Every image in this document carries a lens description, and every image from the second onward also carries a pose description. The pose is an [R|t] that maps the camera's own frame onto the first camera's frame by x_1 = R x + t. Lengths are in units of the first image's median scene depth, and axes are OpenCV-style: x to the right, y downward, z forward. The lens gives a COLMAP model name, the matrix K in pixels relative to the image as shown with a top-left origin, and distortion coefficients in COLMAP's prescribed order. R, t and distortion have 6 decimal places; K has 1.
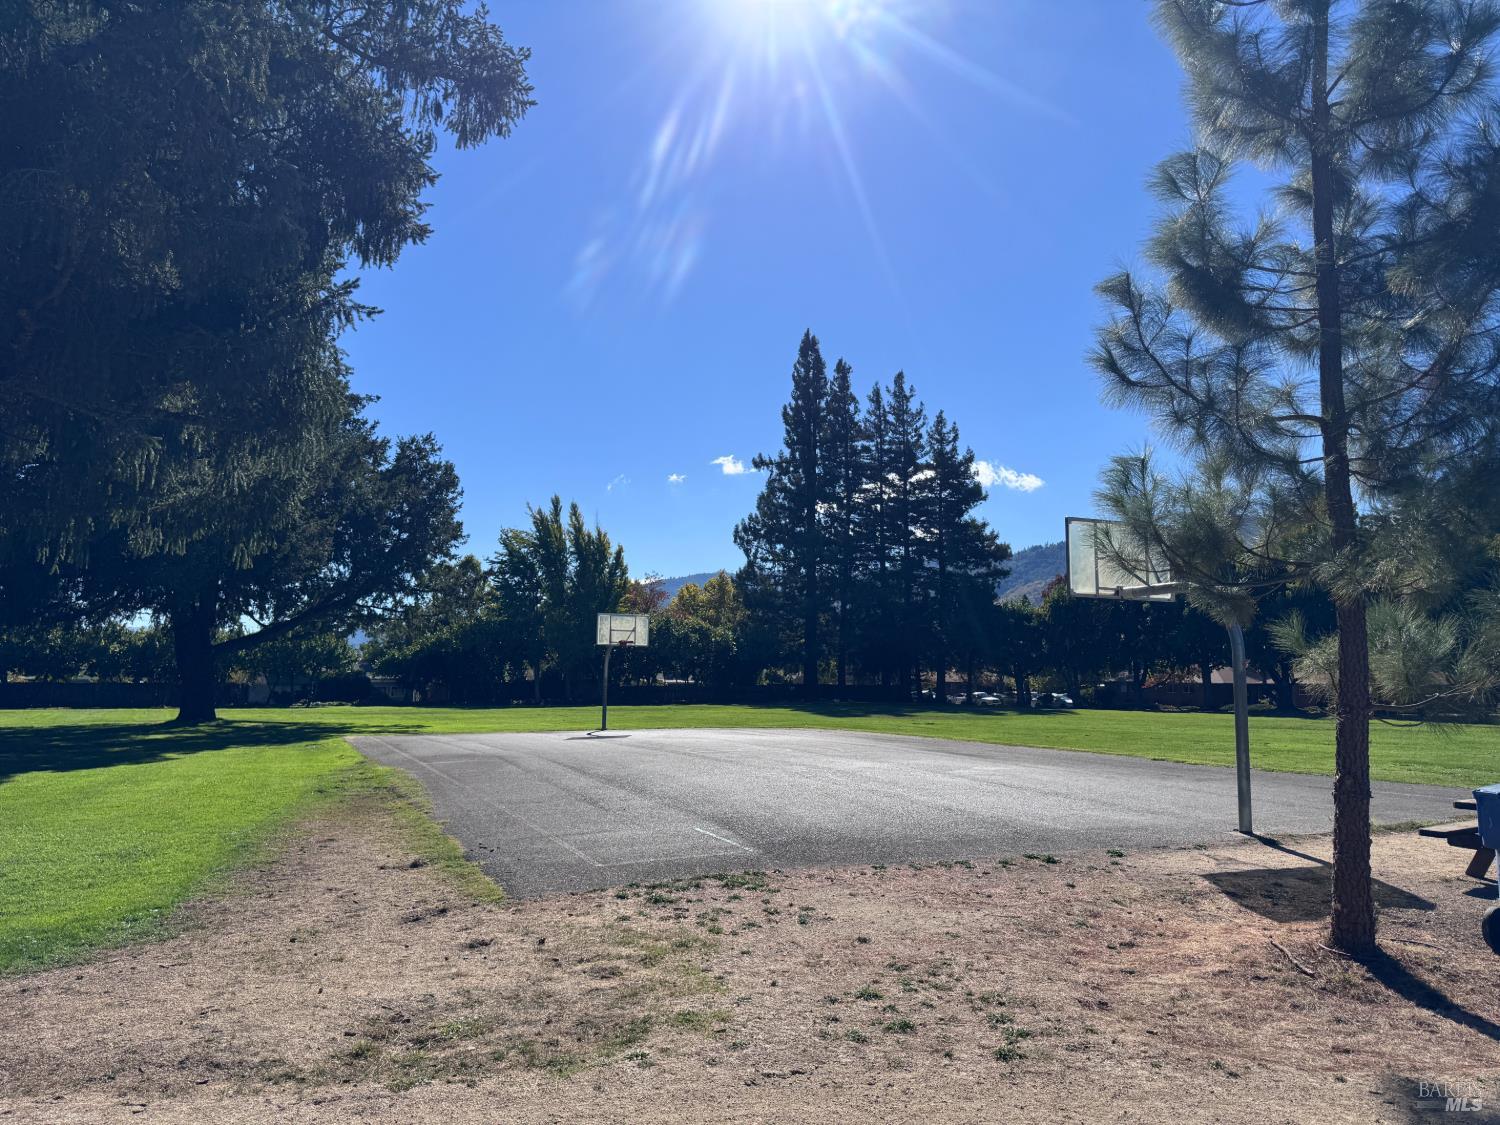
lens RADIAL K [[1047.1, 0, 750.0], [0, 1047.1, 562.5], [0, 0, 1]] dist [0.106765, -0.166947]
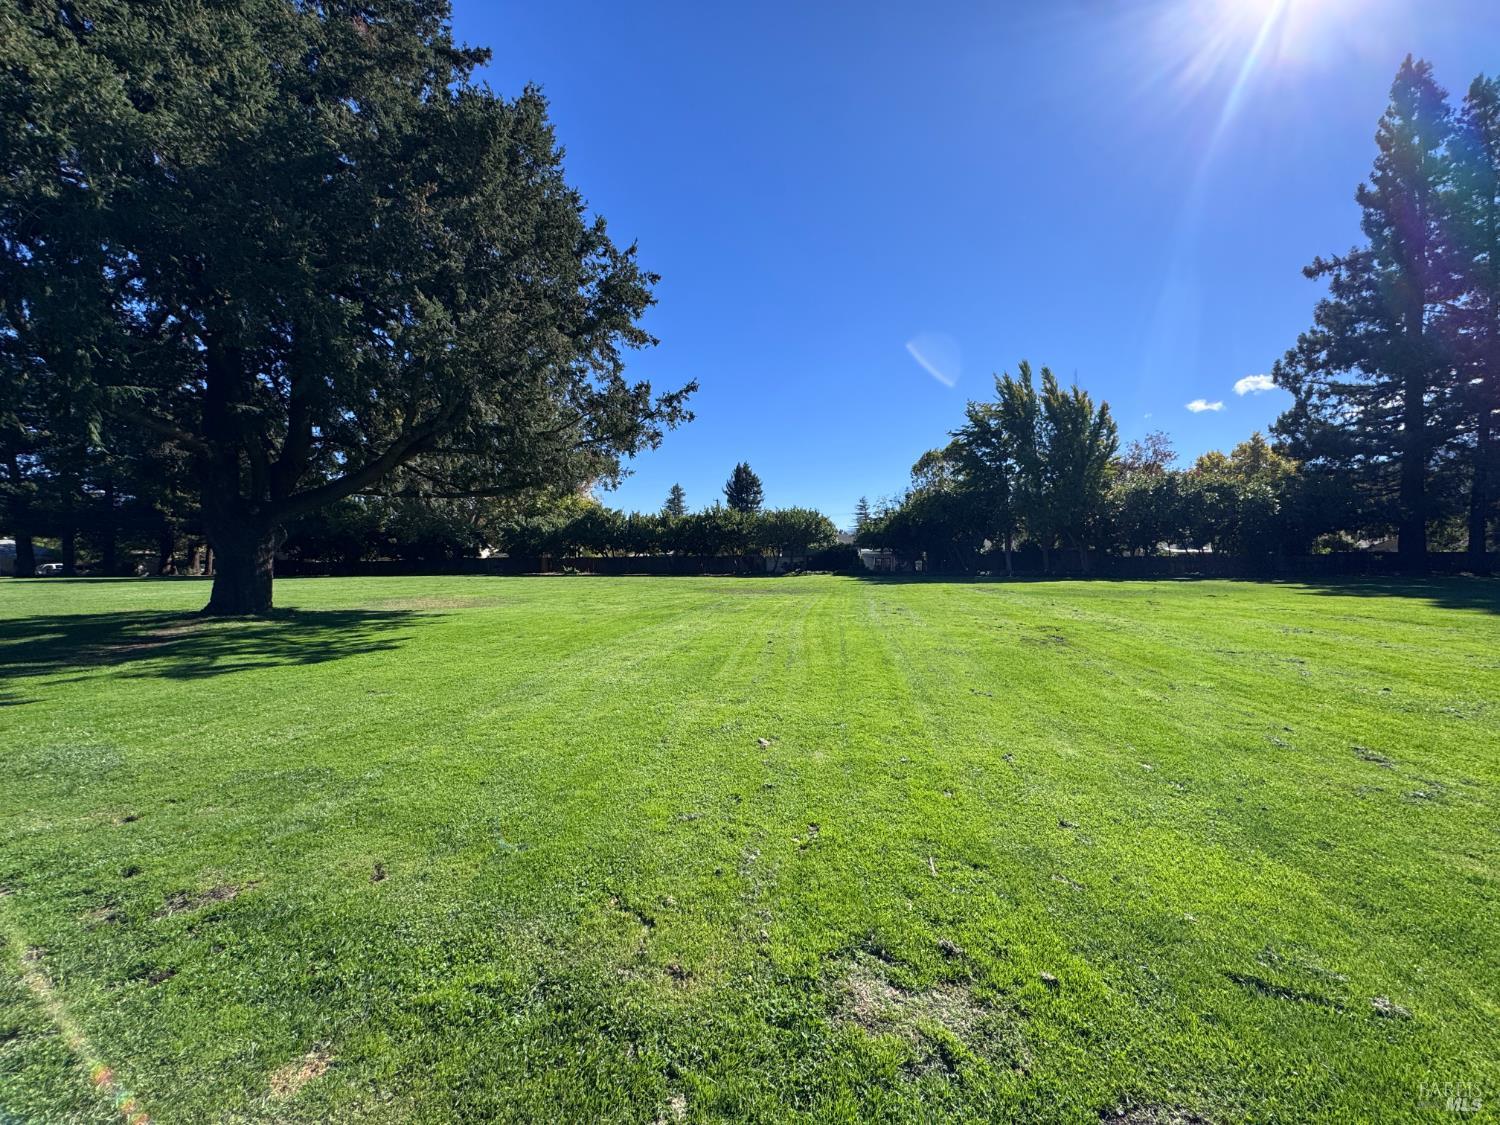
lens RADIAL K [[559.7, 0, 750.0], [0, 559.7, 562.5], [0, 0, 1]] dist [-0.010478, 0.000093]
pose [[0.727648, -0.001449, -0.685949, -0.016244], [0.085156, 0.992453, 0.088237, 0.049511], [0.680644, -0.122619, 0.722280, 0.401295]]
